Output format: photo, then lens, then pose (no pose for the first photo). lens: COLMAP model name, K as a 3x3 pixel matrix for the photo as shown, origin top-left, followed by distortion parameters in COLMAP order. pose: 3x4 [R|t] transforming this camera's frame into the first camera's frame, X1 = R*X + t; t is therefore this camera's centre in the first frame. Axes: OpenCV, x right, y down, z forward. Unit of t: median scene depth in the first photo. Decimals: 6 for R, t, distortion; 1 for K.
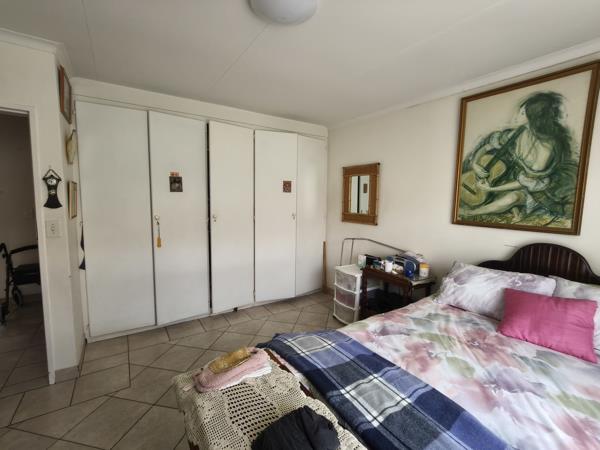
lens RADIAL K [[272.8, 0, 297.9], [0, 272.8, 223.8], [0, 0, 1]] dist [0.008289, 0.001002]
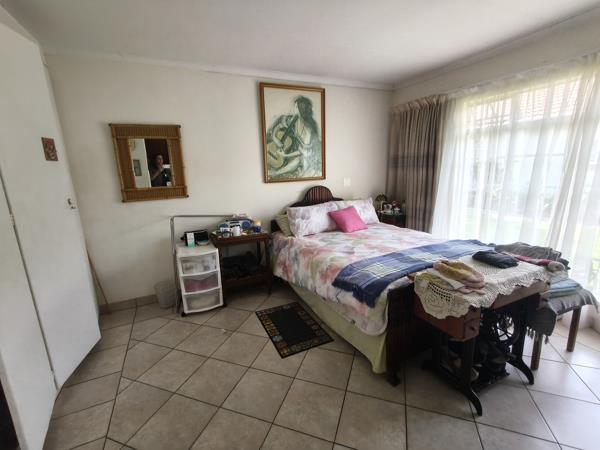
lens RADIAL K [[272.8, 0, 297.9], [0, 272.8, 223.8], [0, 0, 1]] dist [0.008289, 0.001002]
pose [[0.142358, -0.225554, 0.963774, -0.782315], [0.138490, 0.968652, 0.206239, -0.065110], [-0.980079, 0.104113, 0.169132, 0.724250]]
